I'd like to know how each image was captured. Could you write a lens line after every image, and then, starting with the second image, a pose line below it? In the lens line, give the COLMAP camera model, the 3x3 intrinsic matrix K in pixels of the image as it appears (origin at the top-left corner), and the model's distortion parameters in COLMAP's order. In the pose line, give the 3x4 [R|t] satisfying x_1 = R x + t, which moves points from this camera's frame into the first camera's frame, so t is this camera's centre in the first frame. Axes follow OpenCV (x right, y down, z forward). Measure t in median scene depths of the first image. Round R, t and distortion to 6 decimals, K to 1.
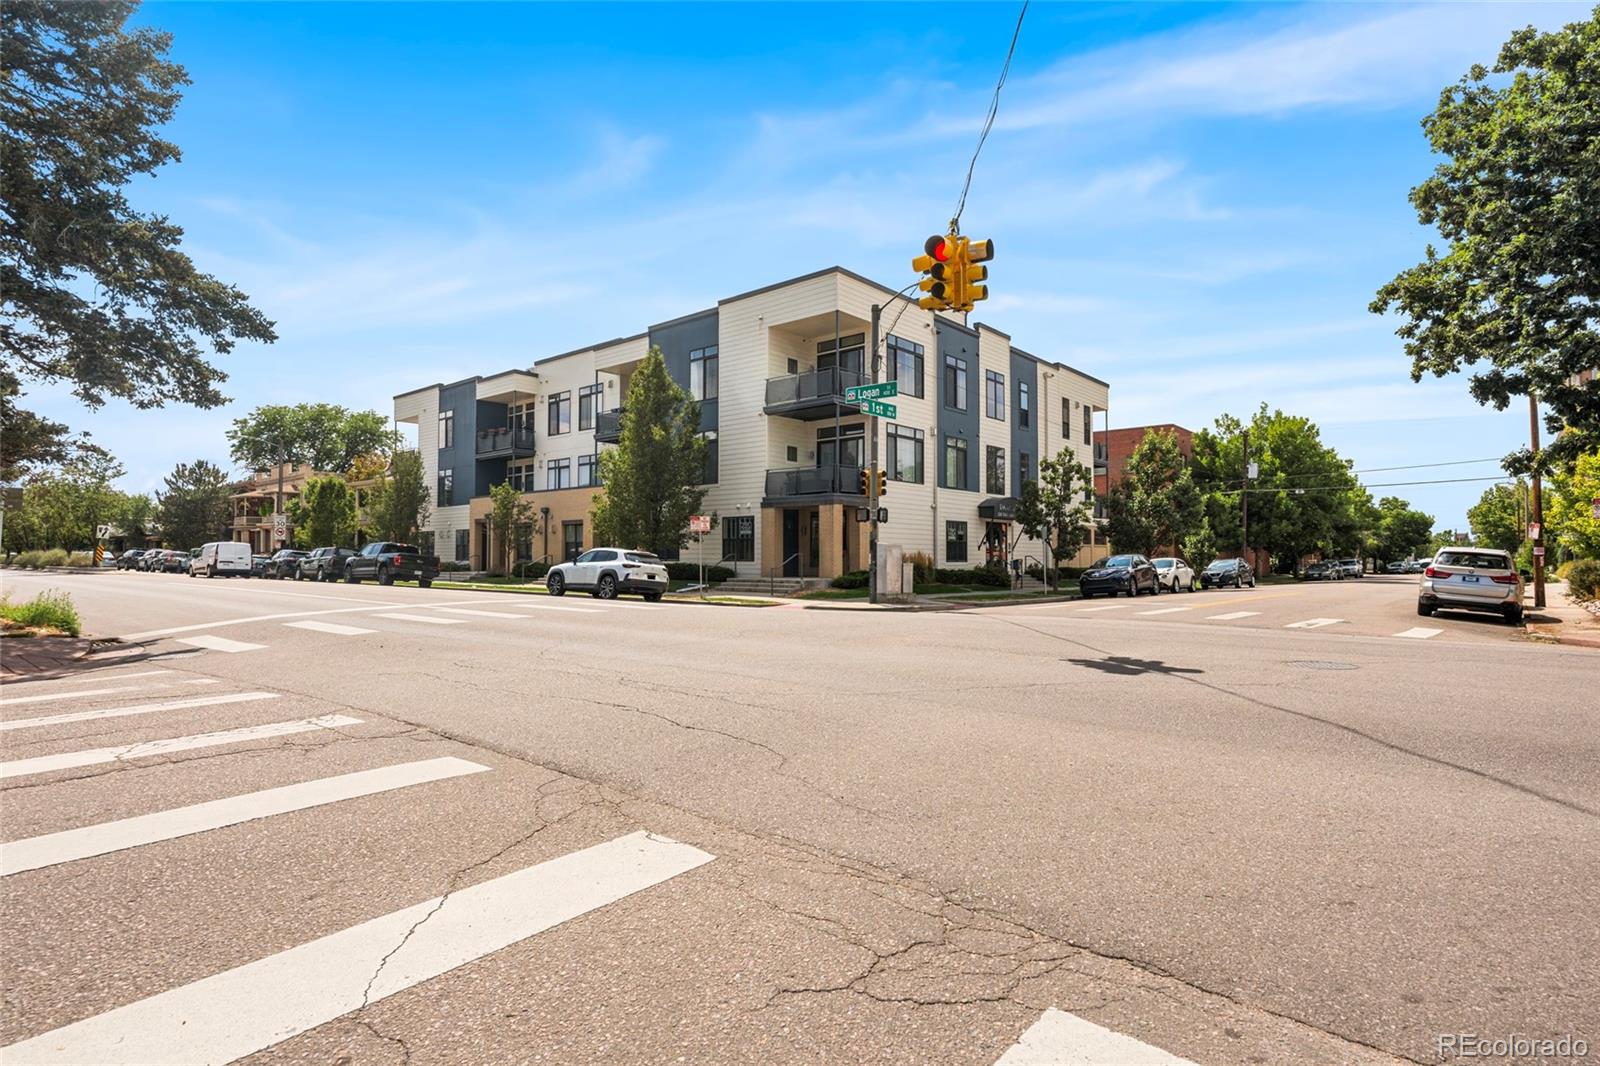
lens RADIAL K [[847.7, 0, 798.7], [0, 847.7, 537.3], [0, 0, 1]] dist [0.000115, 0.000000]
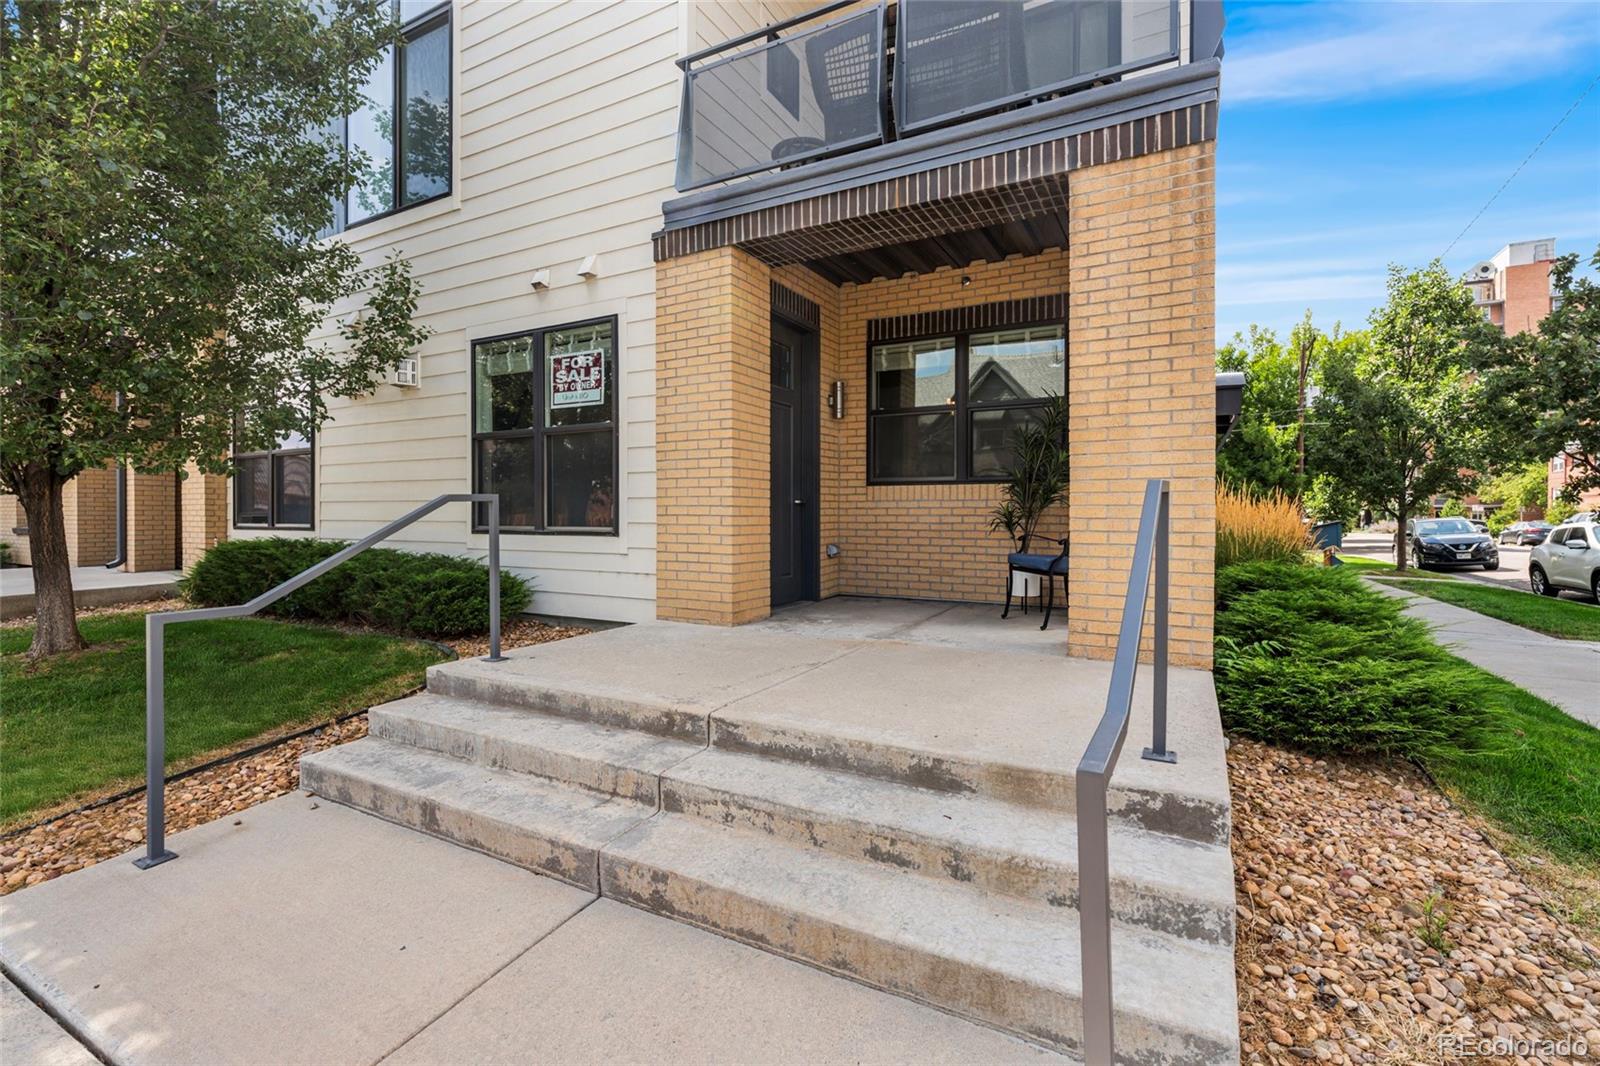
lens RADIAL K [[705.5, 0, 803.7], [0, 705.5, 524.7], [0, 0, 1]] dist [-0.000891, 0.000028]
pose [[0.975671, -0.002854, 0.219221, -0.046370], [-0.005717, 0.999244, 0.038455, 0.019009], [-0.219165, -0.038772, 0.974917, 0.823894]]
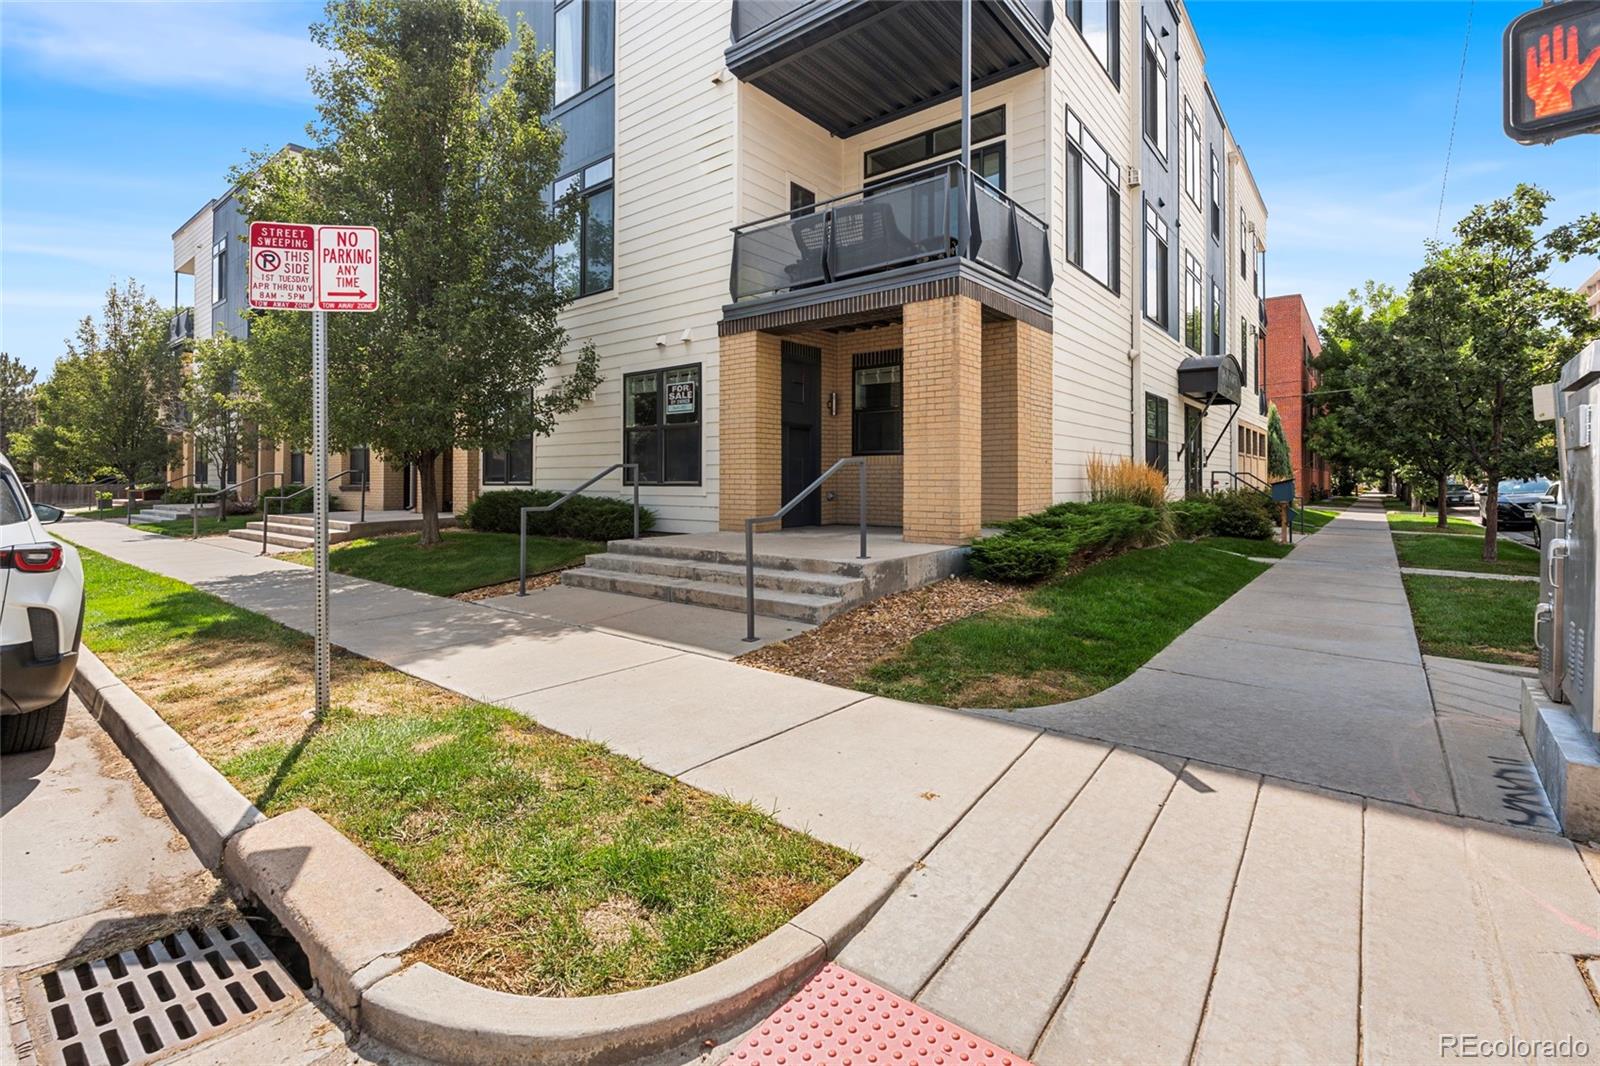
lens RADIAL K [[705.5, 0, 806.8], [0, 705.5, 473.9], [0, 0, 1]] dist [-0.000891, 0.000028]
pose [[0.998848, -0.002548, 0.047928, -0.021805], [0.001696, 0.999840, 0.017811, 0.017943], [-0.047965, -0.017709, 0.998692, 0.693613]]
